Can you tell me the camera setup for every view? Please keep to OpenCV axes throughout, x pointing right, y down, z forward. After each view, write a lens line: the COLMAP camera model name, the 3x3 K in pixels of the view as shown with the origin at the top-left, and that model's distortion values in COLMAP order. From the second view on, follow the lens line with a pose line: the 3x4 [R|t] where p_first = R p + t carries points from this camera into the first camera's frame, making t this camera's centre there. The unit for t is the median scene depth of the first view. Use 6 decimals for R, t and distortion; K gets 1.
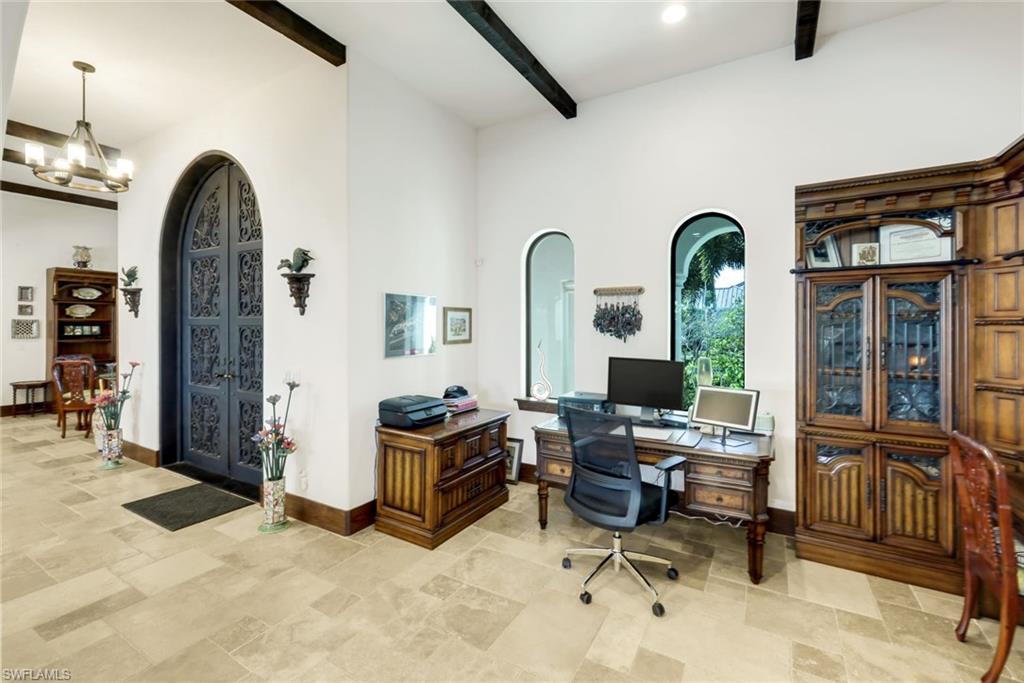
lens RADIAL K [[443.6, 0, 508.9], [0, 443.6, 324.1], [0, 0, 1]] dist [-0.000497, -0.000097]
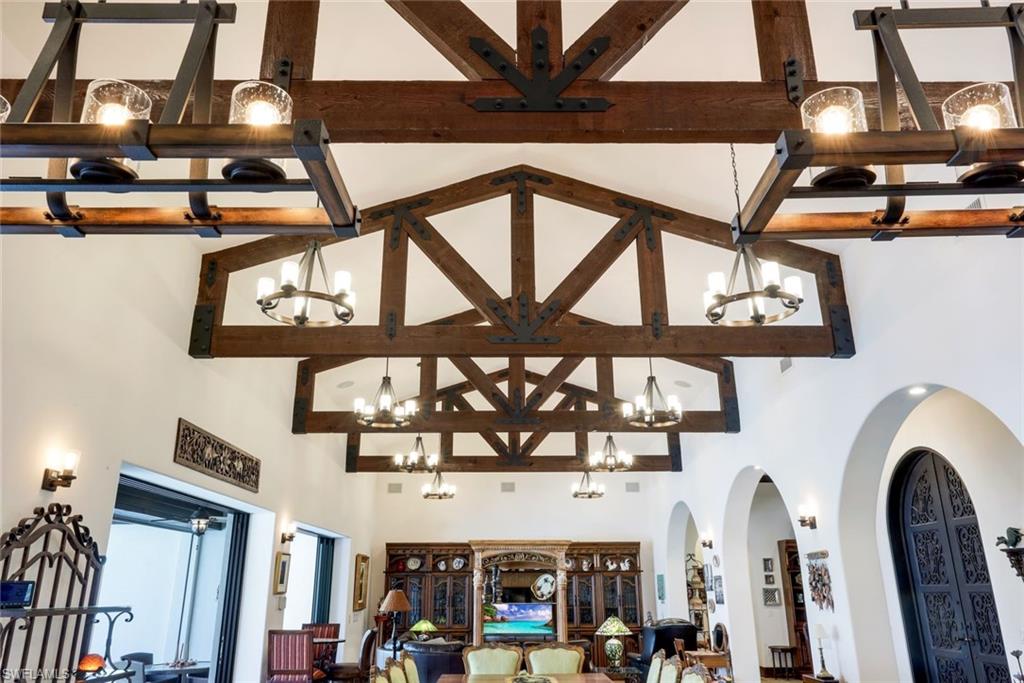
lens RADIAL K [[747.5, 0, 512.0], [0, 747.5, 341.5], [0, 0, 1]] dist [0.005532, 0.004011]
pose [[0.520802, -0.278163, -0.807088, 0.517182], [0.009788, 0.947308, -0.320173, -0.001618], [0.853621, 0.158847, 0.496083, -1.063566]]
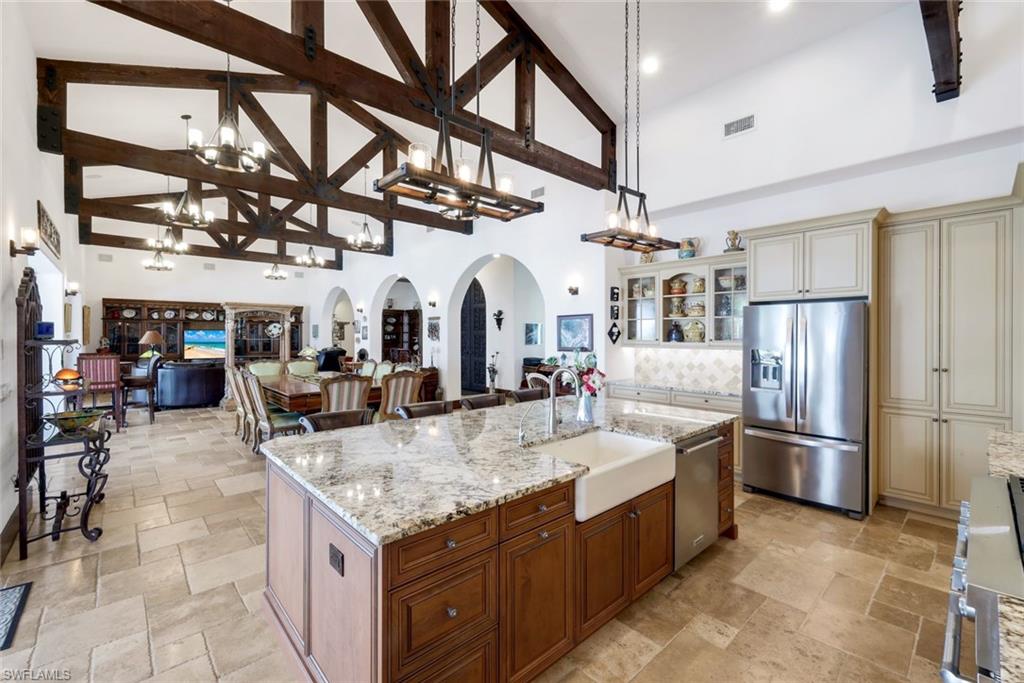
lens RADIAL K [[434.3, 0, 512.0], [0, 434.3, 341.5], [0, 0, 1]] dist [0.000002, -0.000139]
pose [[0.958157, 0.001315, -0.286240, 0.398559], [0.003900, 0.999837, 0.017650, 0.001282], [0.286217, -0.018028, 0.957995, -1.543584]]
